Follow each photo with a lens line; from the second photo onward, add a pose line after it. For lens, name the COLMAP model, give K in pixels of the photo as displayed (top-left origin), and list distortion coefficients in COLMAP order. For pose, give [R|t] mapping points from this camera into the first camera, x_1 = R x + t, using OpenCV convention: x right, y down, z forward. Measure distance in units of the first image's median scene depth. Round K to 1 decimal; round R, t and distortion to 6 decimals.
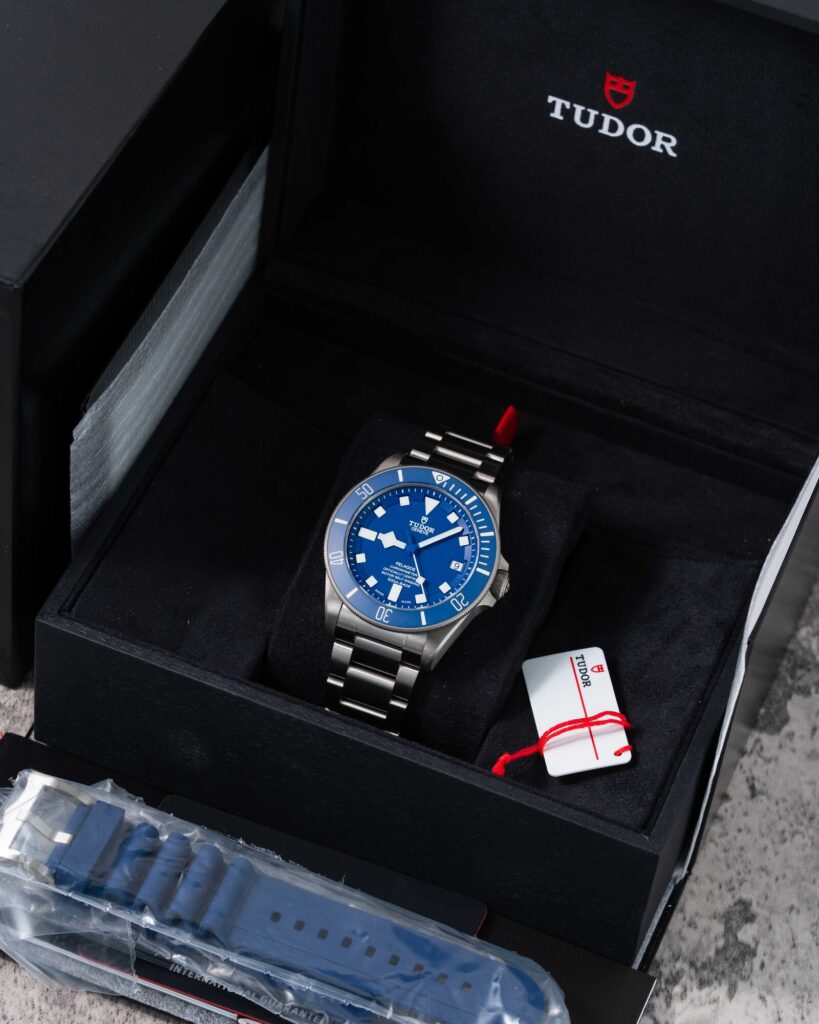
lens RADIAL K [[4458.9, 0, 410.0], [0, 4458.9, 512.2], [0, 0, 1]] dist [-0.268627, 0.000000]
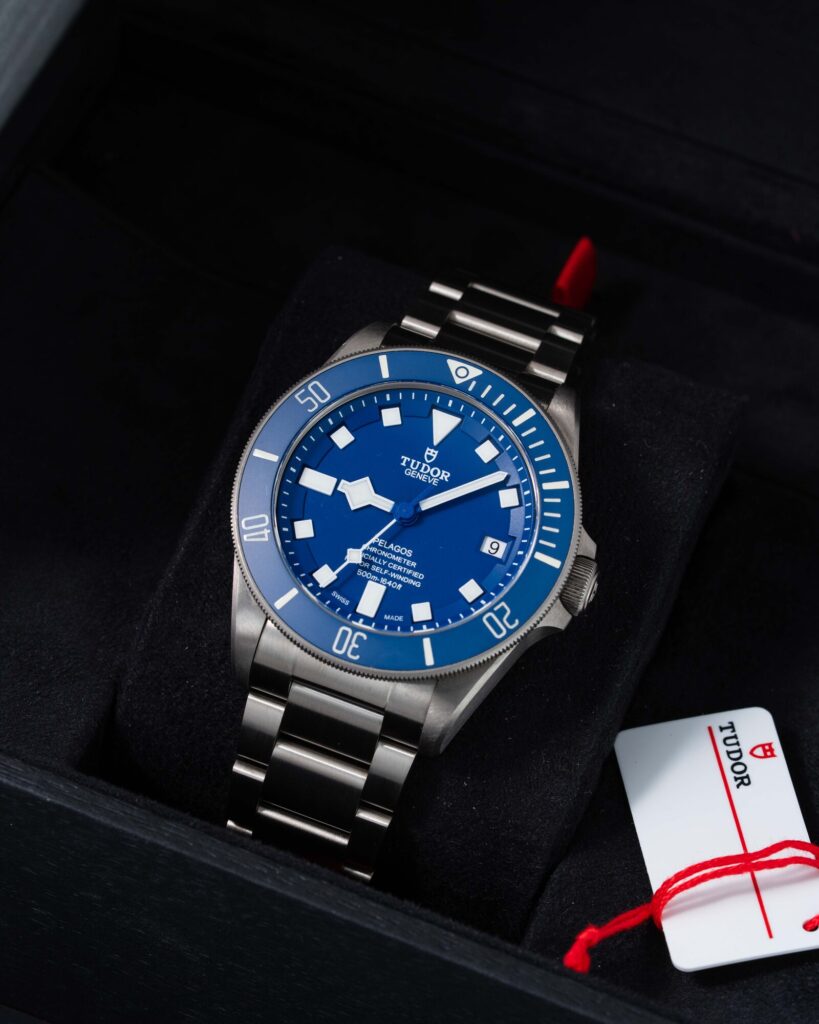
lens RADIAL K [[4458.9, 0, 407.9], [0, 4458.9, 511.5], [0, 0, 1]] dist [-0.268627, 0.000000]
pose [[0.999352, 0.015386, 0.032537, -0.015705], [-0.016147, 0.999599, 0.023255, -0.003563], [-0.032166, -0.023765, 0.999200, 0.496354]]
